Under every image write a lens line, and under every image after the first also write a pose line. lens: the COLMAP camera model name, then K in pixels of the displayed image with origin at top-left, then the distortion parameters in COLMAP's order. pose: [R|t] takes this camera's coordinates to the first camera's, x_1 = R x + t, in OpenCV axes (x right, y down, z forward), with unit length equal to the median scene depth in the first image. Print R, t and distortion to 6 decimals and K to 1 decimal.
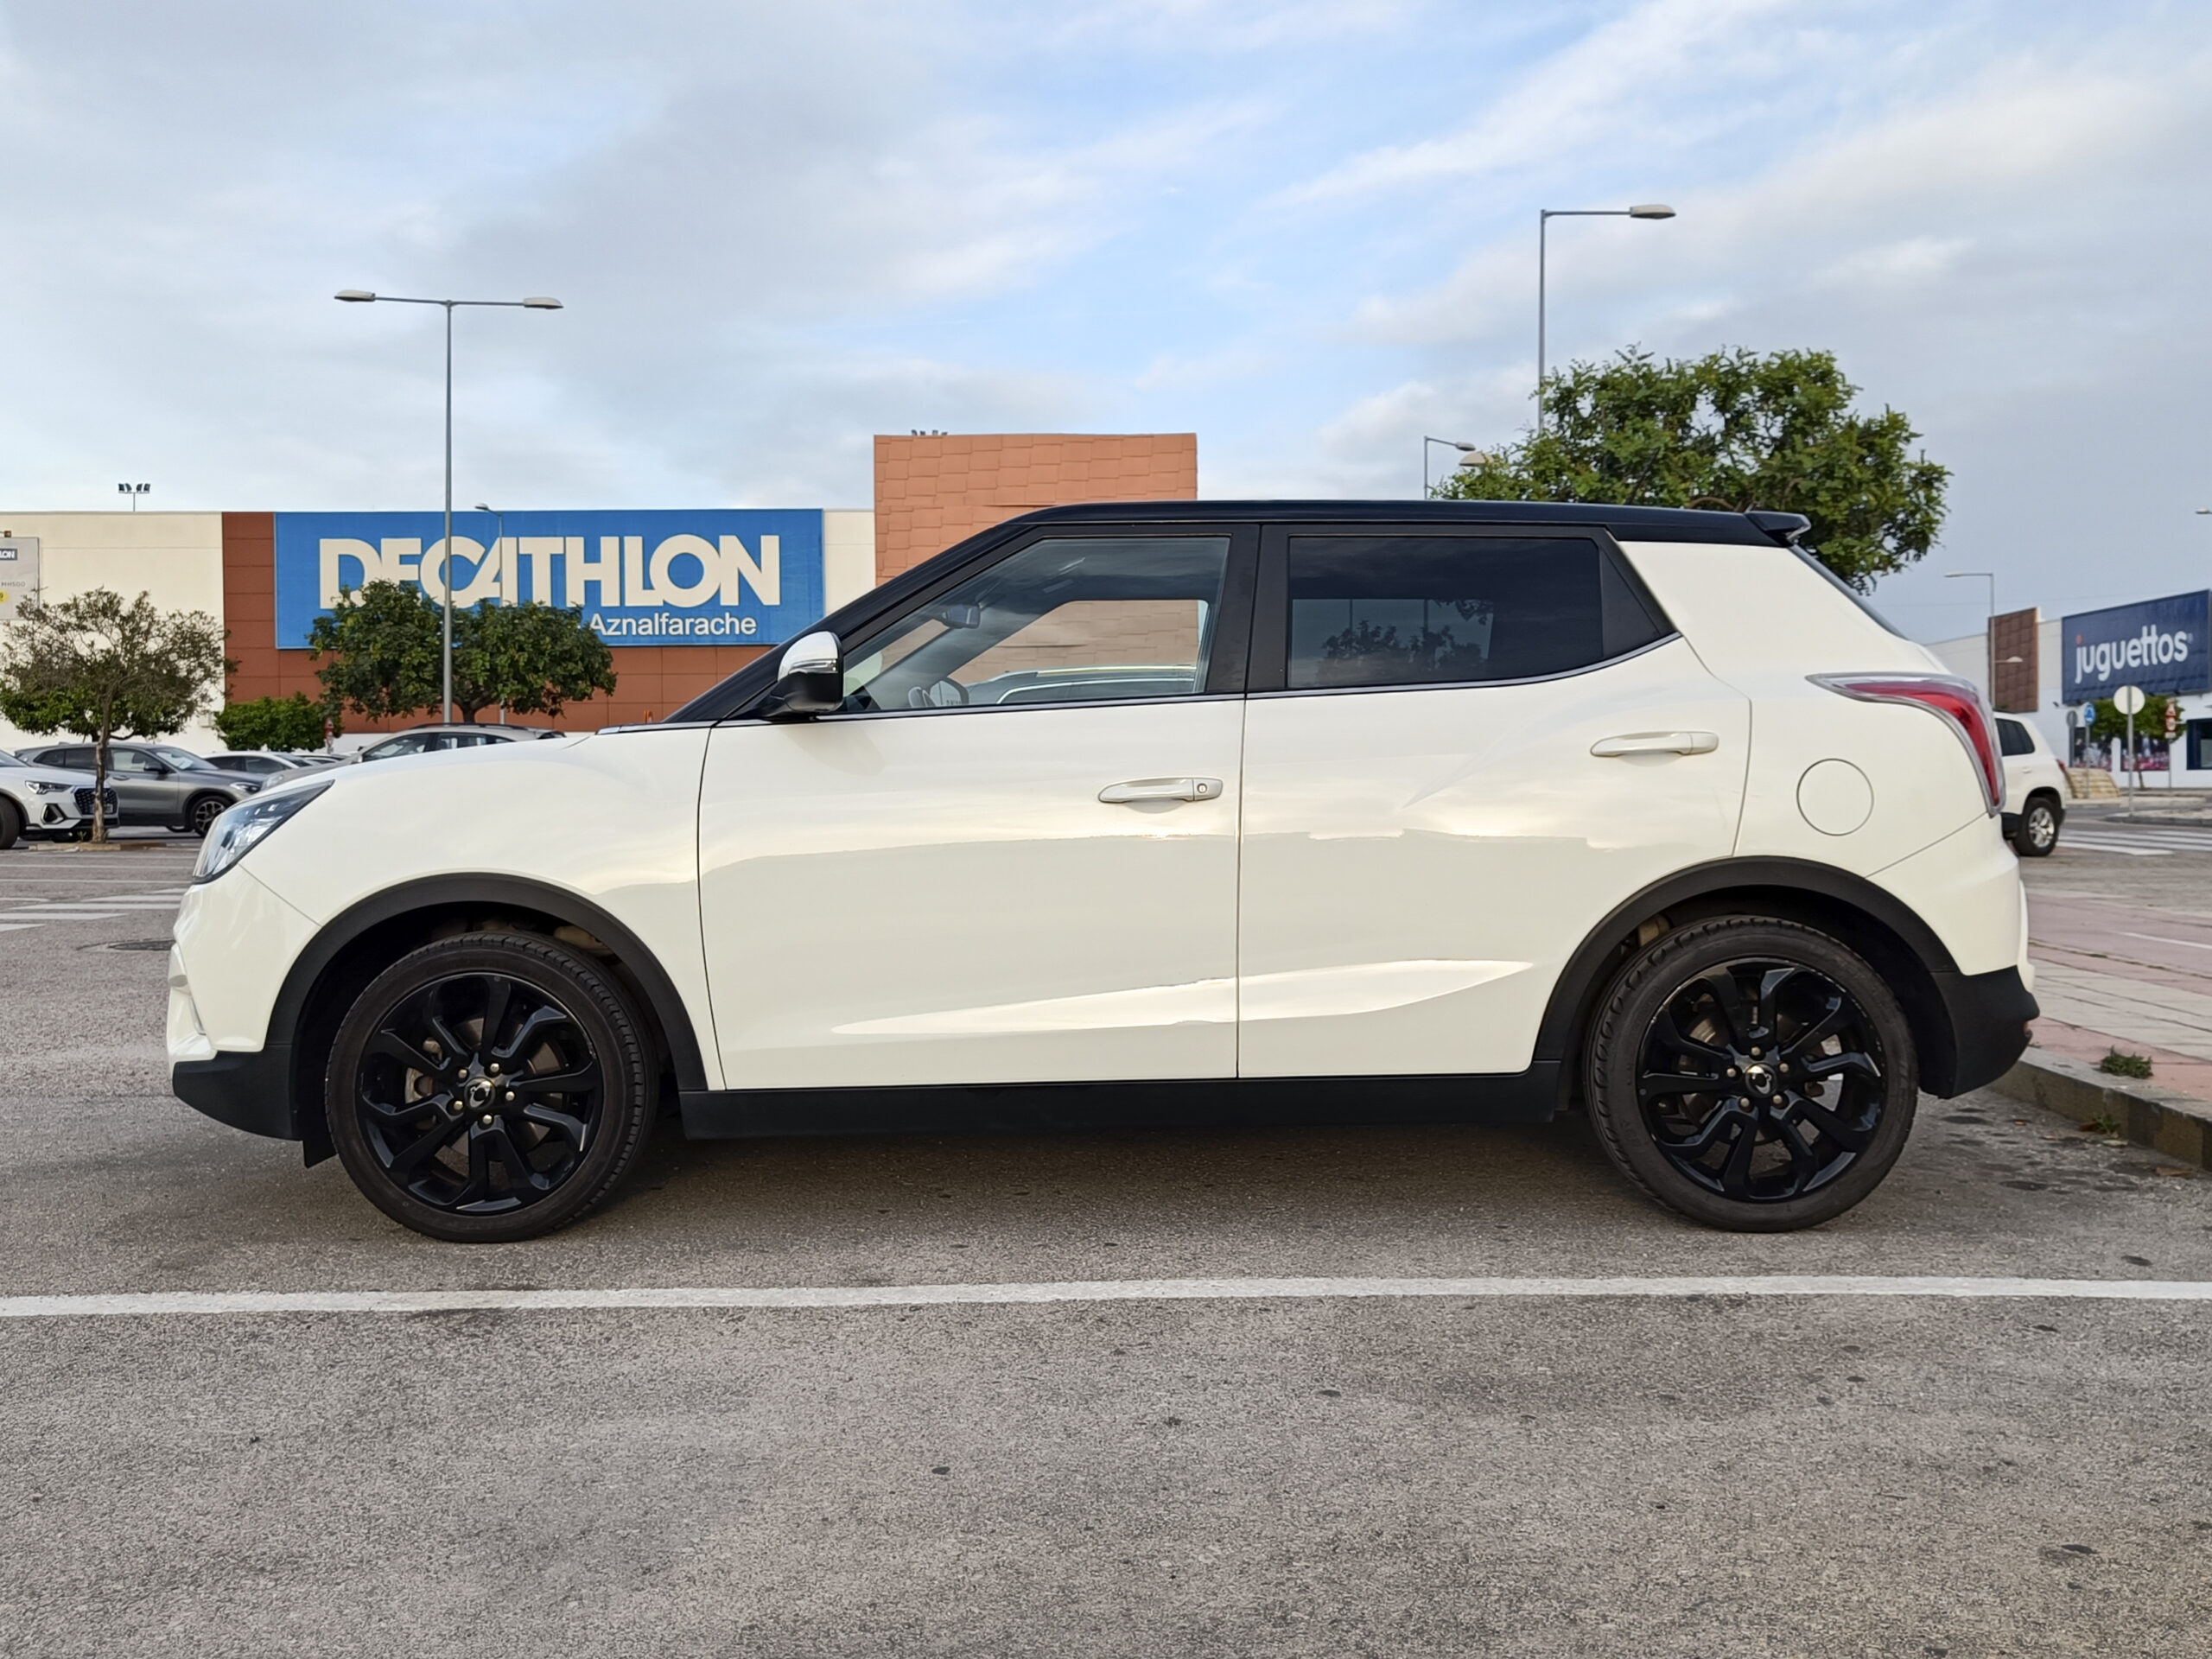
lens RADIAL K [[1955.7, 0, 1092.6], [0, 1955.7, 795.1], [0, 0, 1]] dist [0.013069, 0.061970]
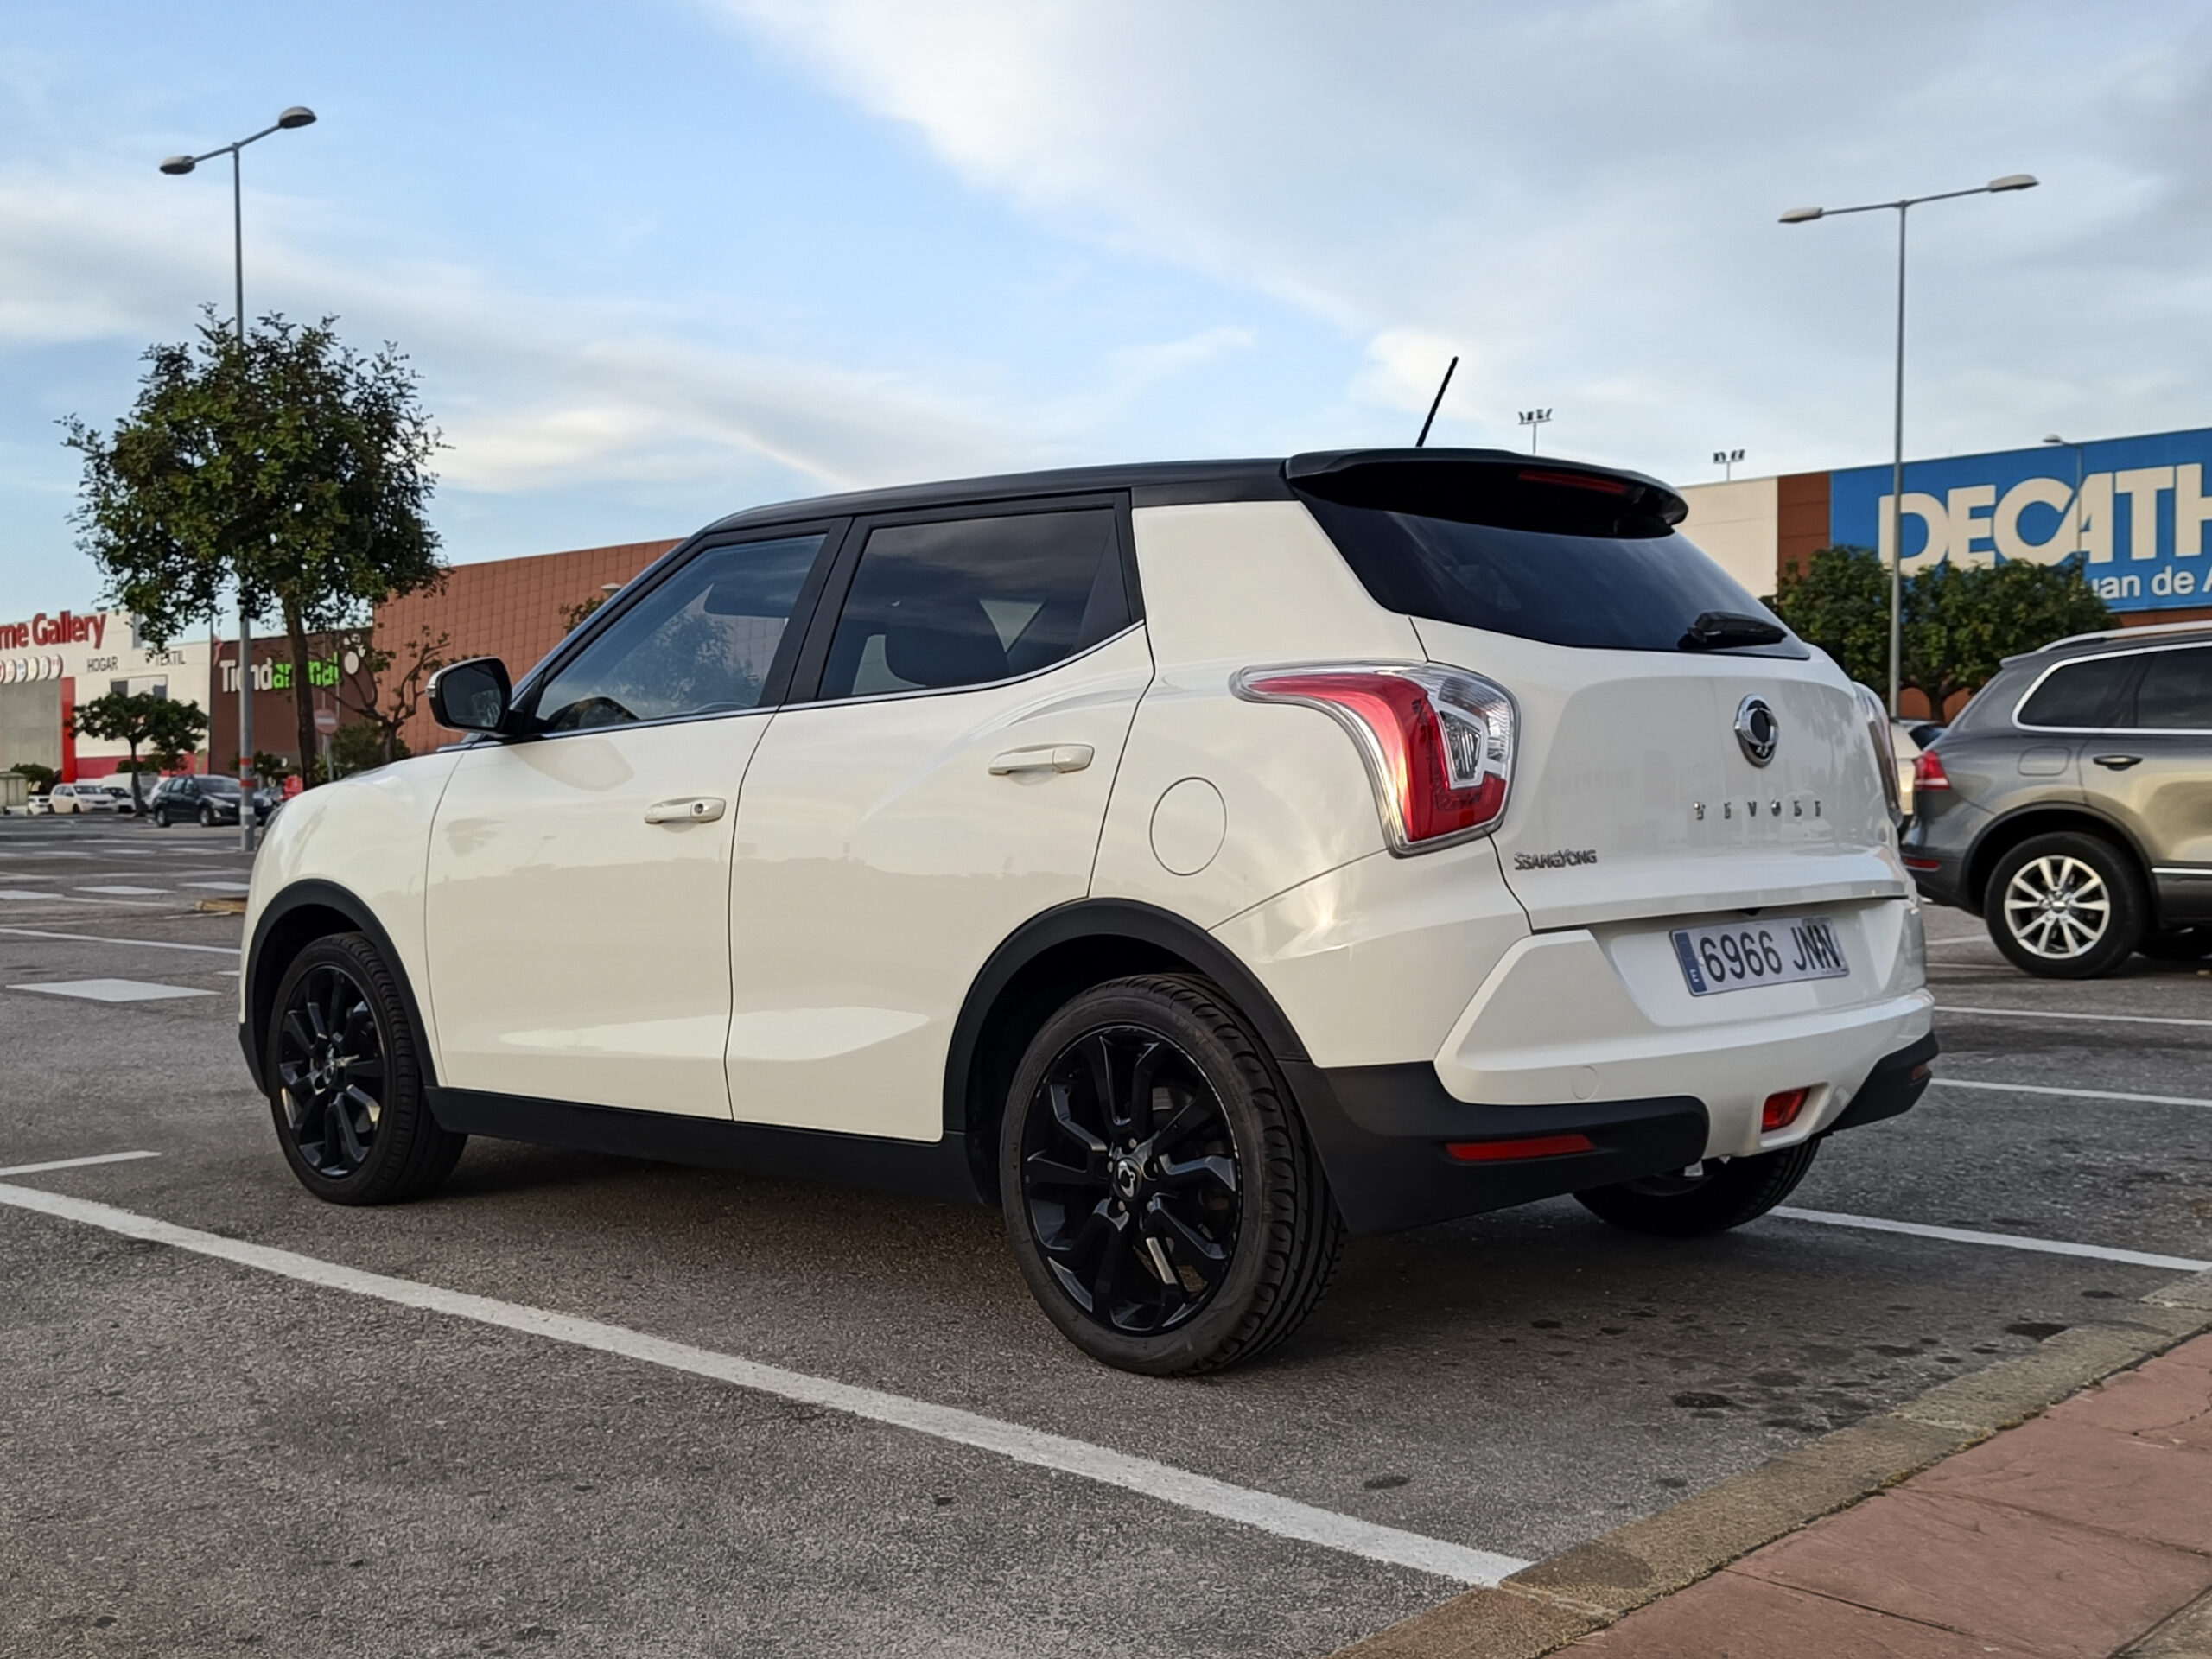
lens RADIAL K [[2366.7, 0, 1102.8], [0, 2366.7, 830.3], [0, 0, 1]] dist [0.056878, 0.000000]
pose [[0.734960, 0.010009, -0.678036, 0.162682], [-0.001069, 0.999907, 0.013602, -0.001545], [0.678109, -0.009272, 0.734903, 0.048021]]
